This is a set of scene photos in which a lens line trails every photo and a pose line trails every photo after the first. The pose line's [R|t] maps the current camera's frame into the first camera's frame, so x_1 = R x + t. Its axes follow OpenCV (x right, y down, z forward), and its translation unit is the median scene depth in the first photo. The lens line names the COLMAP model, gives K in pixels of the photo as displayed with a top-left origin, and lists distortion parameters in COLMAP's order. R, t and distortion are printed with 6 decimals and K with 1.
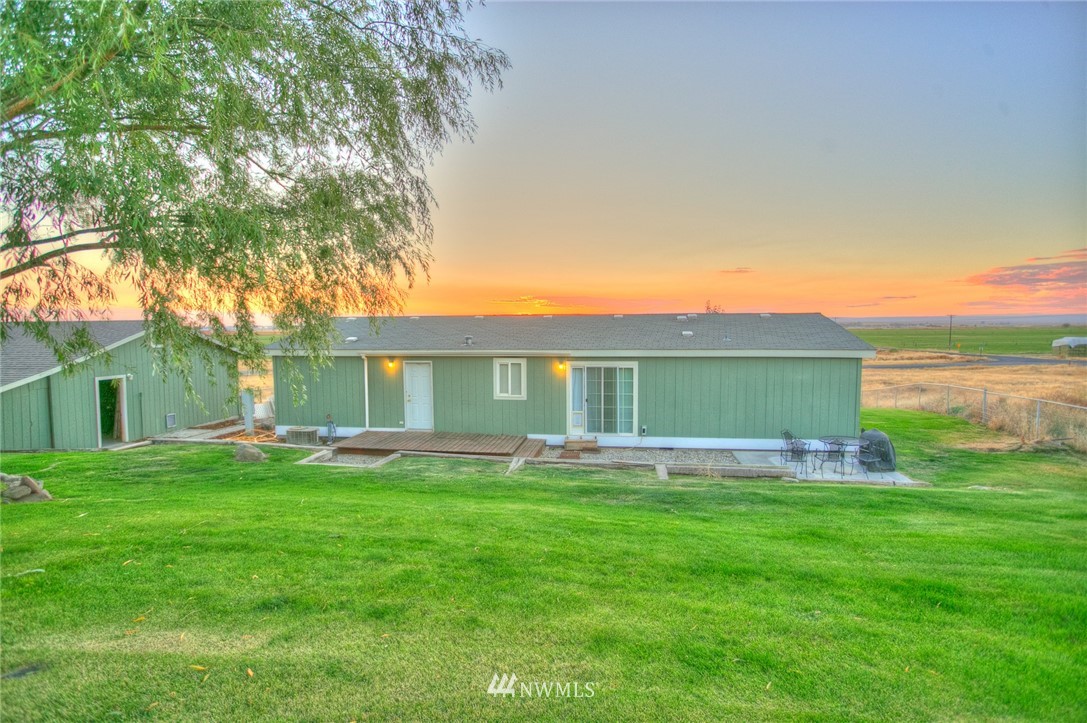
lens RADIAL K [[530.4, 0, 543.5], [0, 530.4, 361.5], [0, 0, 1]] dist [-0.087910, 0.041404]
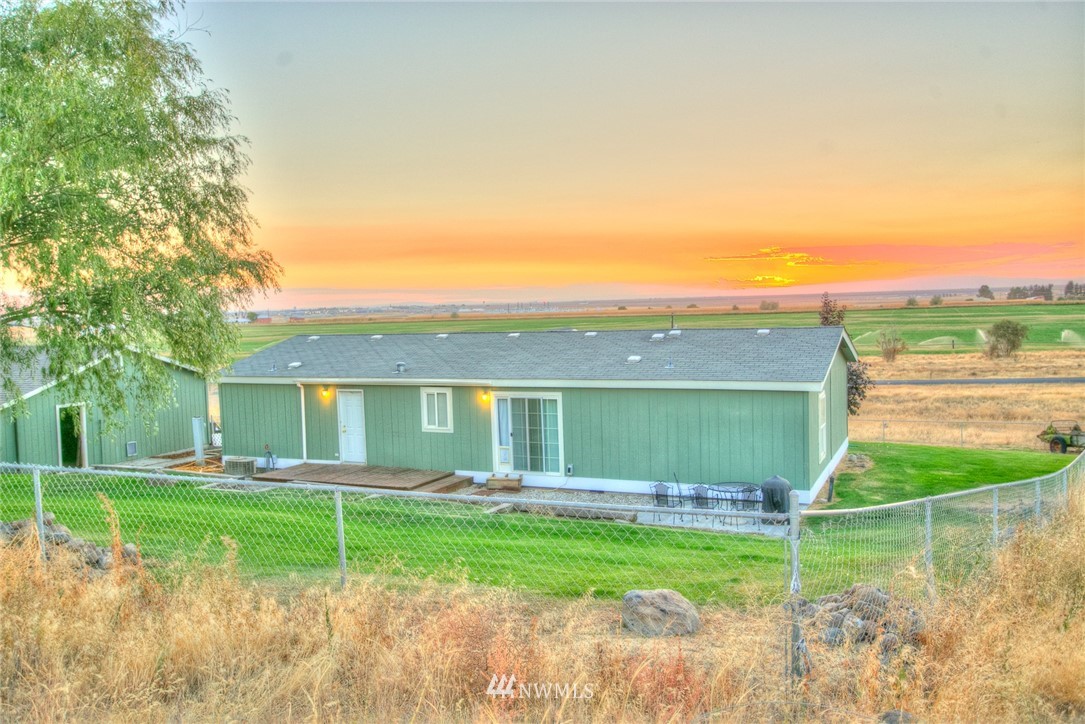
lens RADIAL K [[893.0, 0, 542.5], [0, 893.0, 362.0], [0, 0, 1]] dist [0.008309, 0.001042]
pose [[0.959615, -0.004272, -0.281285, 0.557768], [0.004498, 0.999990, 0.000158, -0.050464], [0.281281, -0.001417, 0.959624, -0.448431]]
